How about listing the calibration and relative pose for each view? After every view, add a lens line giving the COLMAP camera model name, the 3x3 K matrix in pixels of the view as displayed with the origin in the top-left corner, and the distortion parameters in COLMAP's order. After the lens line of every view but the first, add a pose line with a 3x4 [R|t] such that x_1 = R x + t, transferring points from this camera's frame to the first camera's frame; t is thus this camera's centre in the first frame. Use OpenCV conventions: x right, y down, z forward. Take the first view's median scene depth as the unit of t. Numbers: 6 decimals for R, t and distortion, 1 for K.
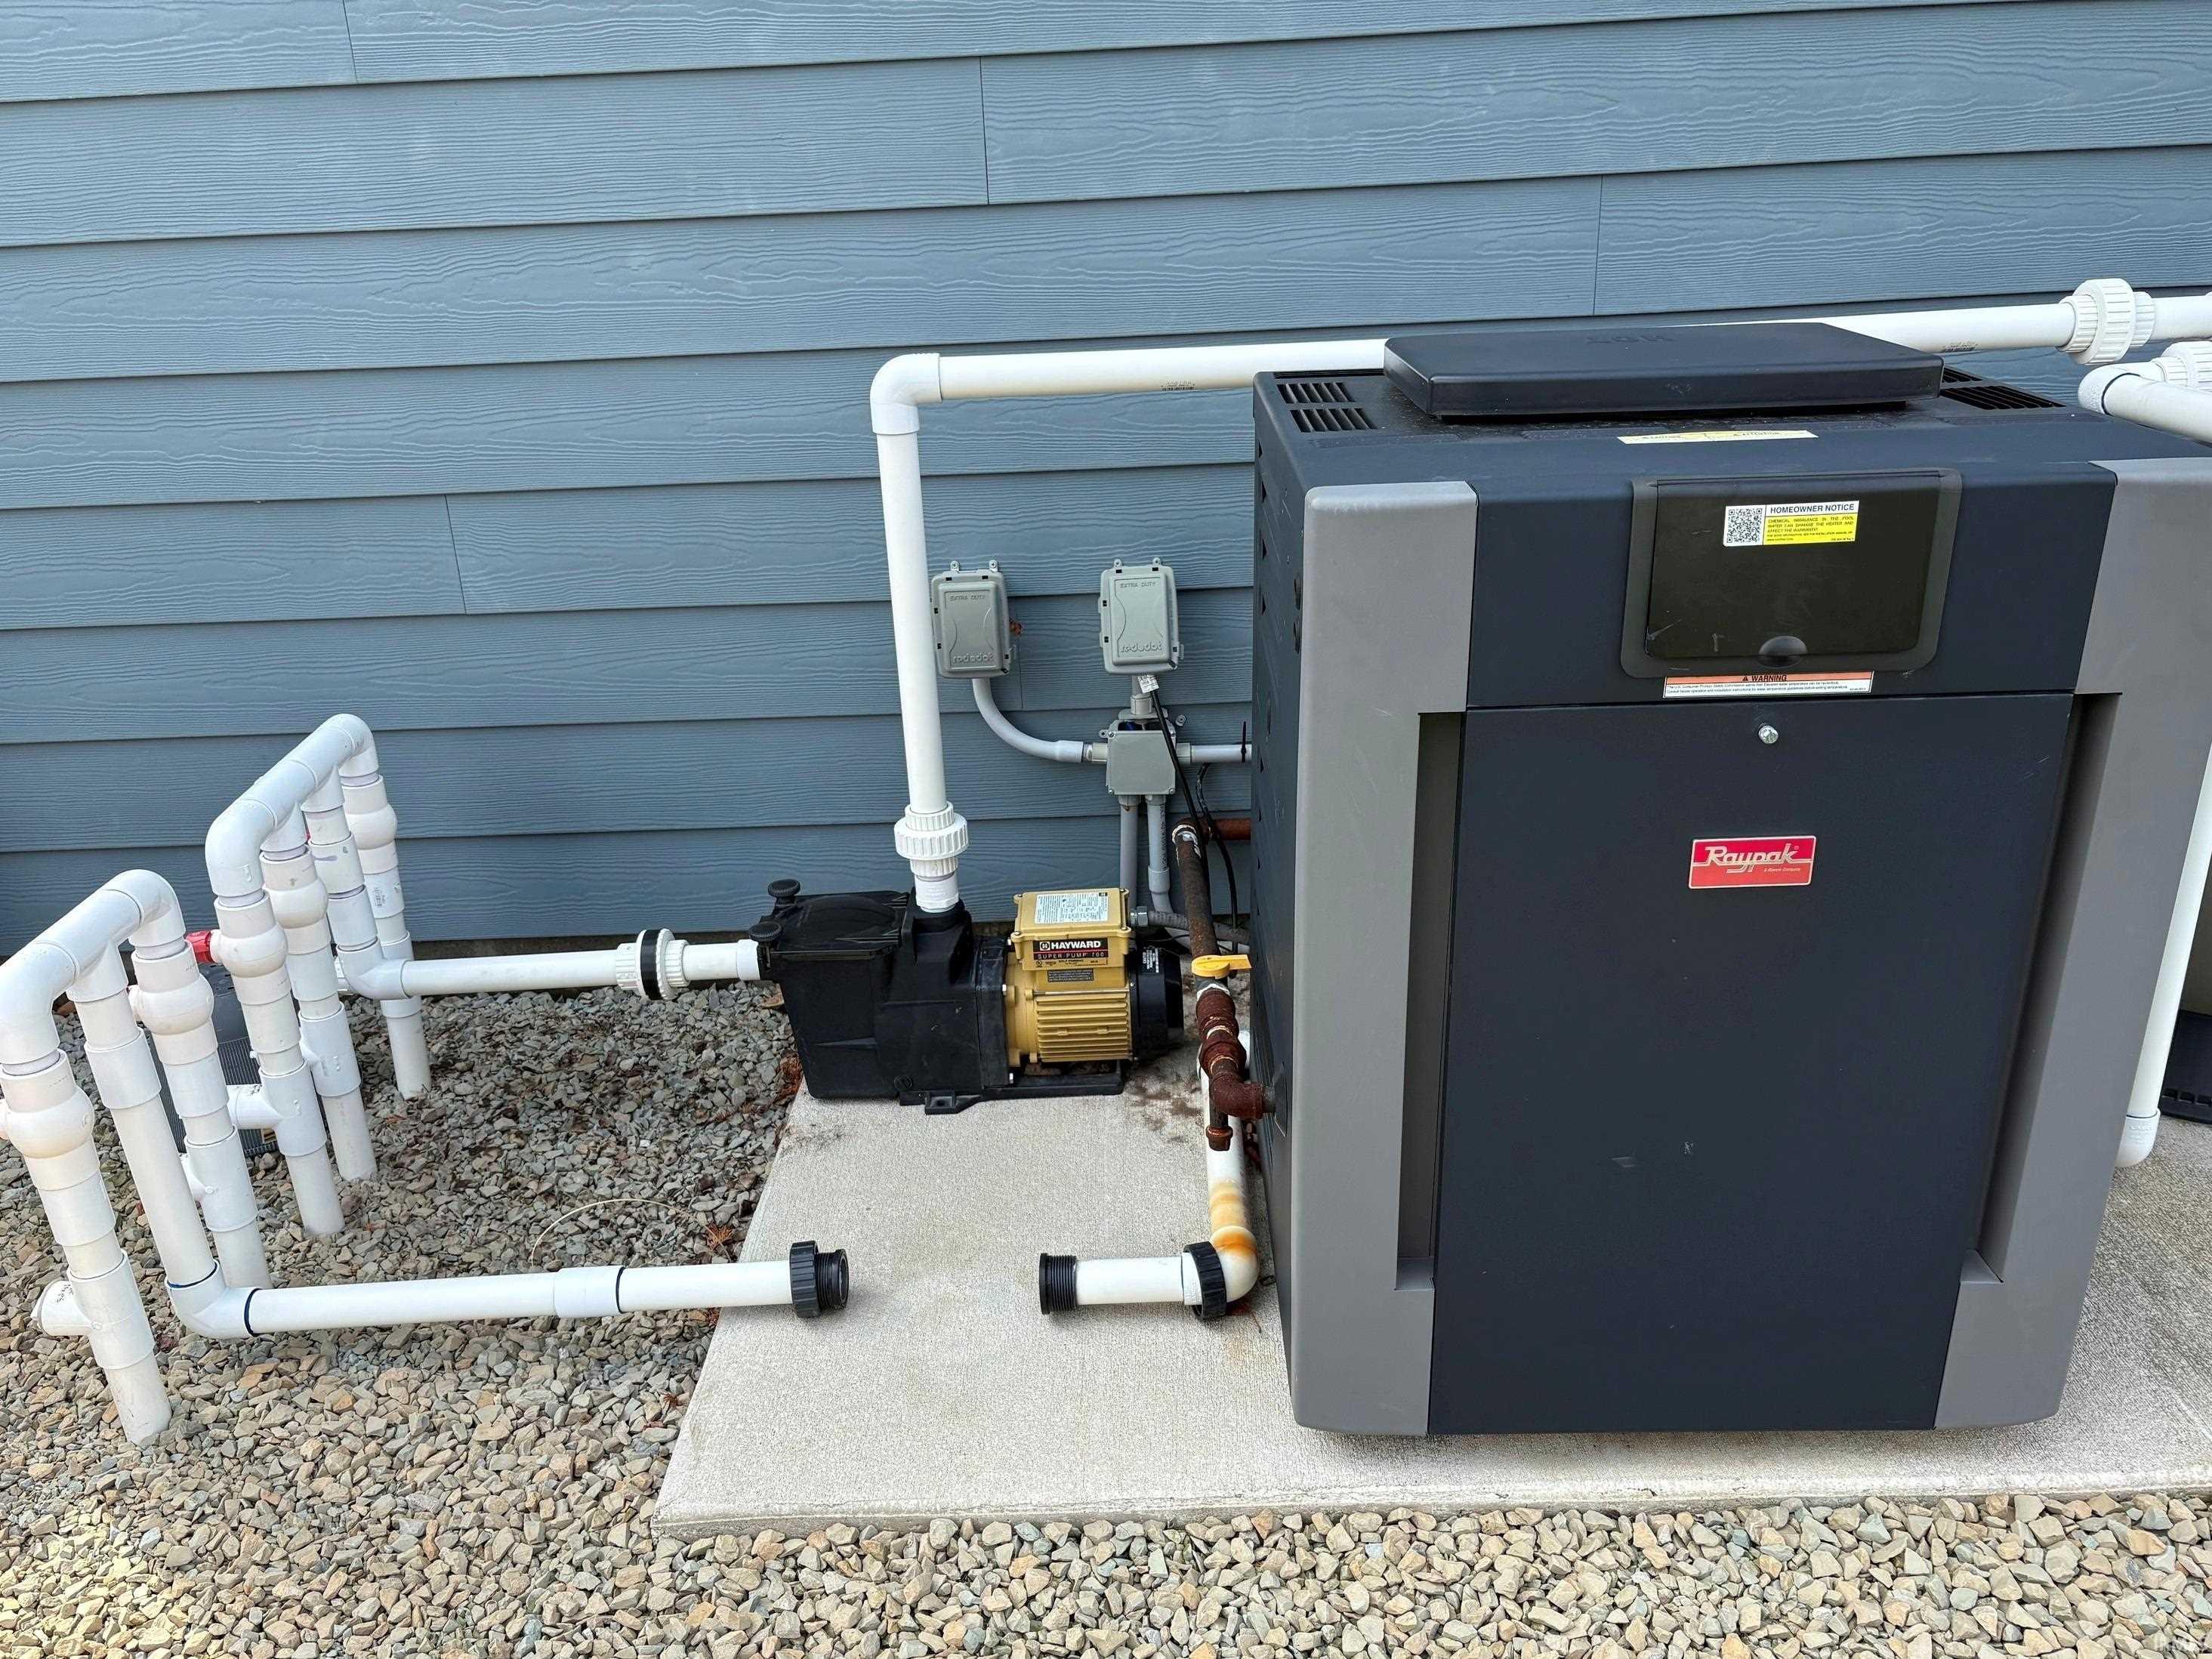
lens RADIAL K [[1693.1, 0, 1106.0], [0, 1693.1, 829.5], [0, 0, 1]] dist [0.049688, -0.064155]
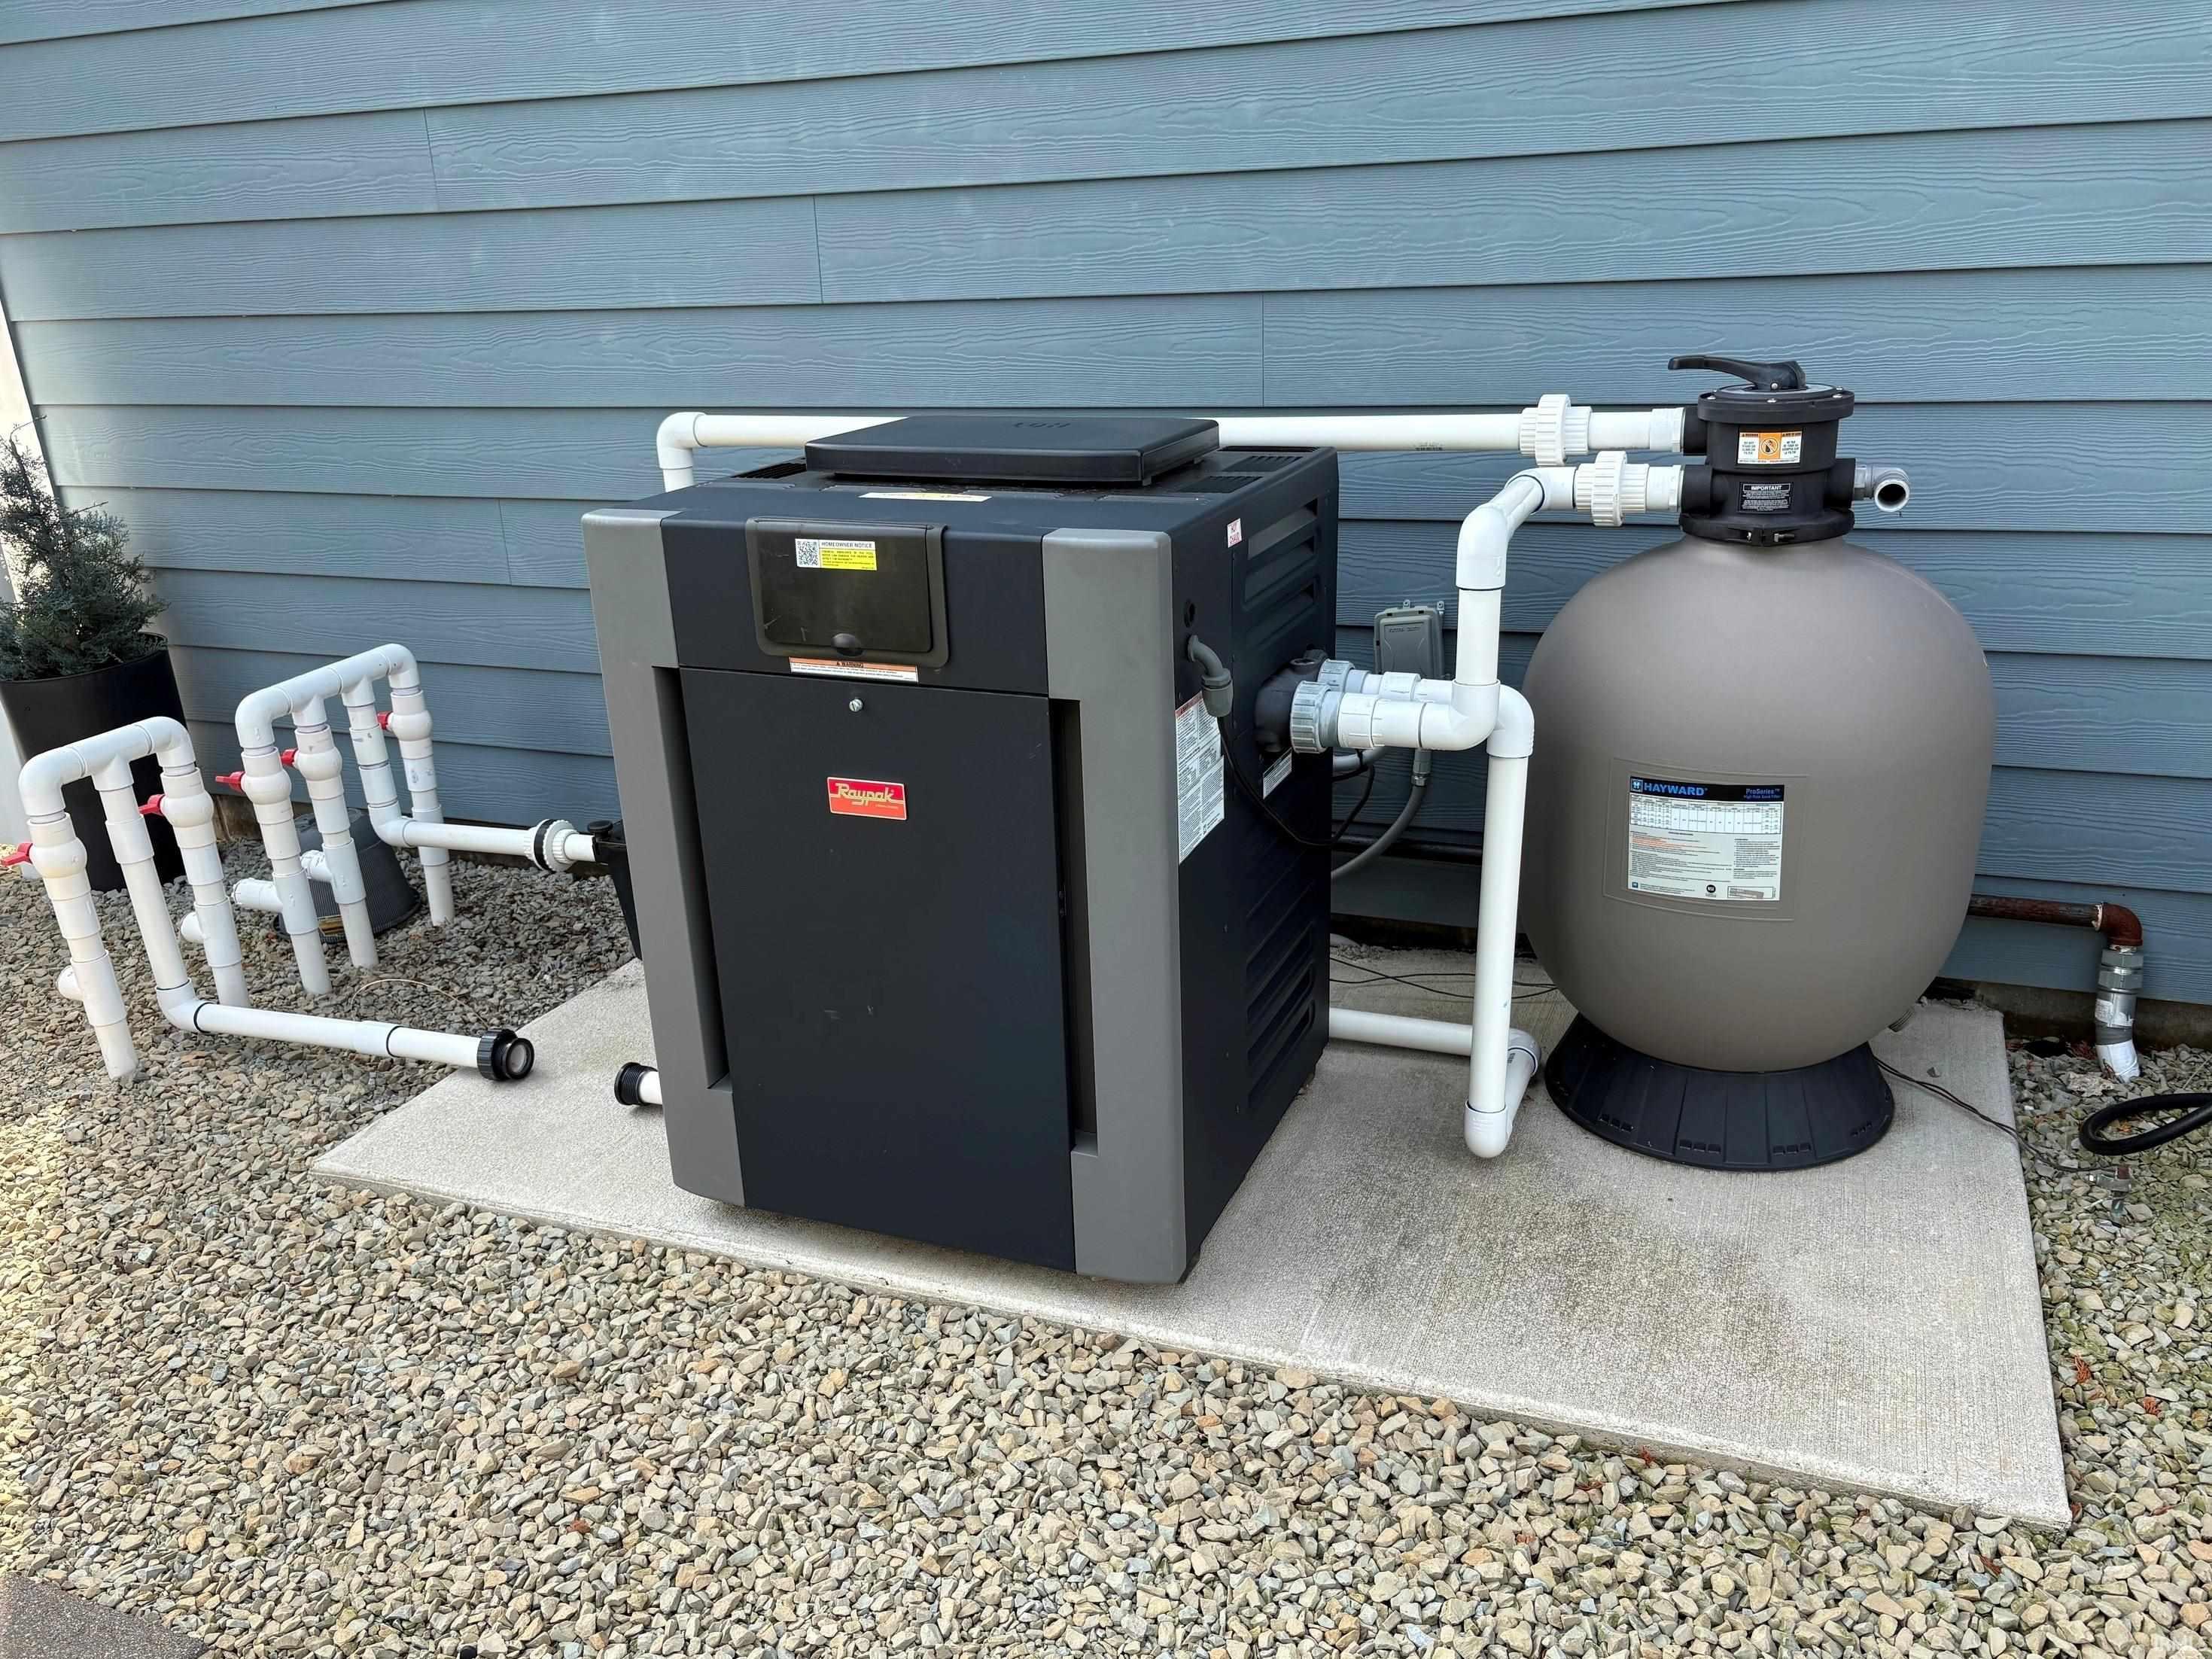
lens RADIAL K [[1666.5, 0, 1106.0], [0, 1666.5, 829.5], [0, 0, 1]] dist [-0.011737, 0.051826]
pose [[0.939383, 0.123800, -0.319739, 0.723102], [-0.132122, 0.991224, -0.004377, 0.017603], [0.316391, 0.046357, 0.947495, -0.164980]]
